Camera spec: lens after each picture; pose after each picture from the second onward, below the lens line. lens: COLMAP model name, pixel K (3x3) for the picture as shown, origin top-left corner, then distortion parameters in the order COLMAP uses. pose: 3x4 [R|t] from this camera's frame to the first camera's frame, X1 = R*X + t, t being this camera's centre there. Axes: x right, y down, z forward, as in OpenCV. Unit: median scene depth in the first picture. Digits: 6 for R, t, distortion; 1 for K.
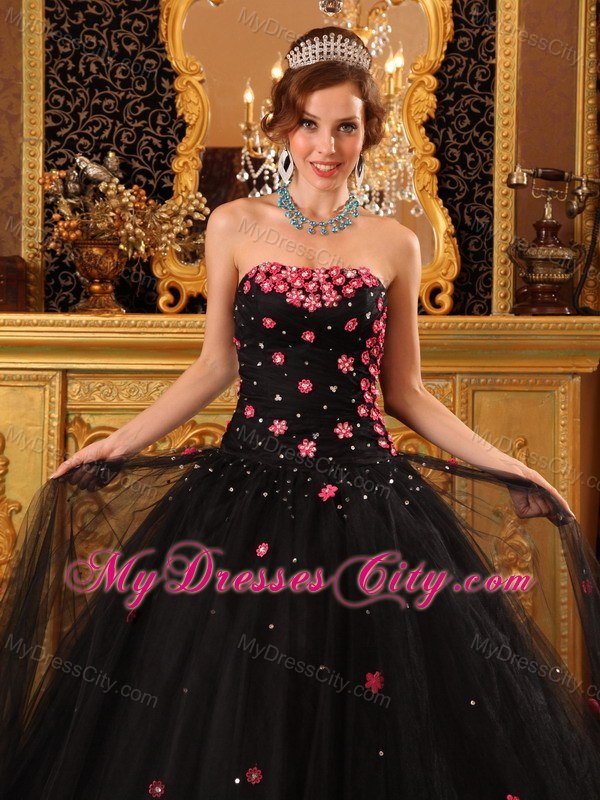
lens RADIAL K [[1613.7, 0, 304.0], [0, 1613.7, 357.6], [0, 0, 1]] dist [0.080937, 0.296746]
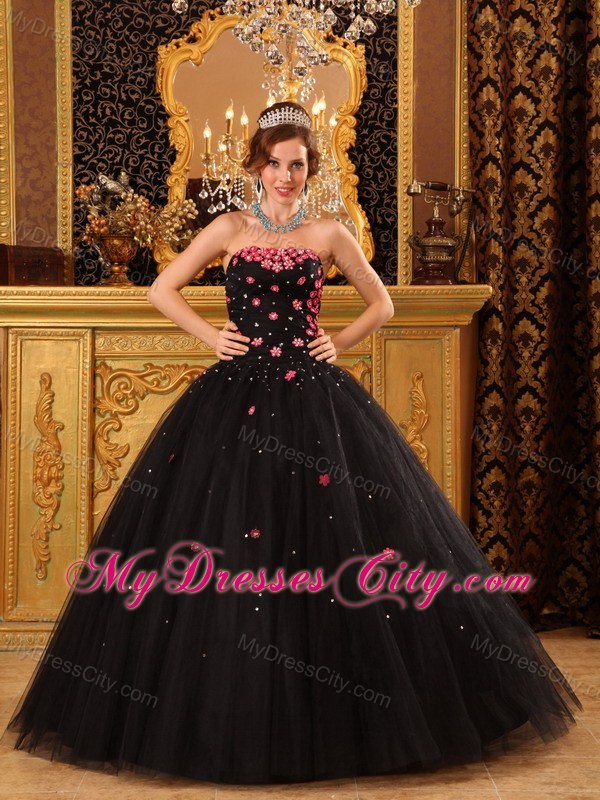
lens RADIAL K [[1495.1, 0, 295.7], [0, 1495.1, 403.0], [0, 0, 1]] dist [0.036625, 0.035973]
pose [[0.998561, -0.012915, 0.052058, -0.040329], [0.012128, 0.999808, 0.015413, 0.052921], [-0.052247, -0.014760, 0.998525, -0.291436]]
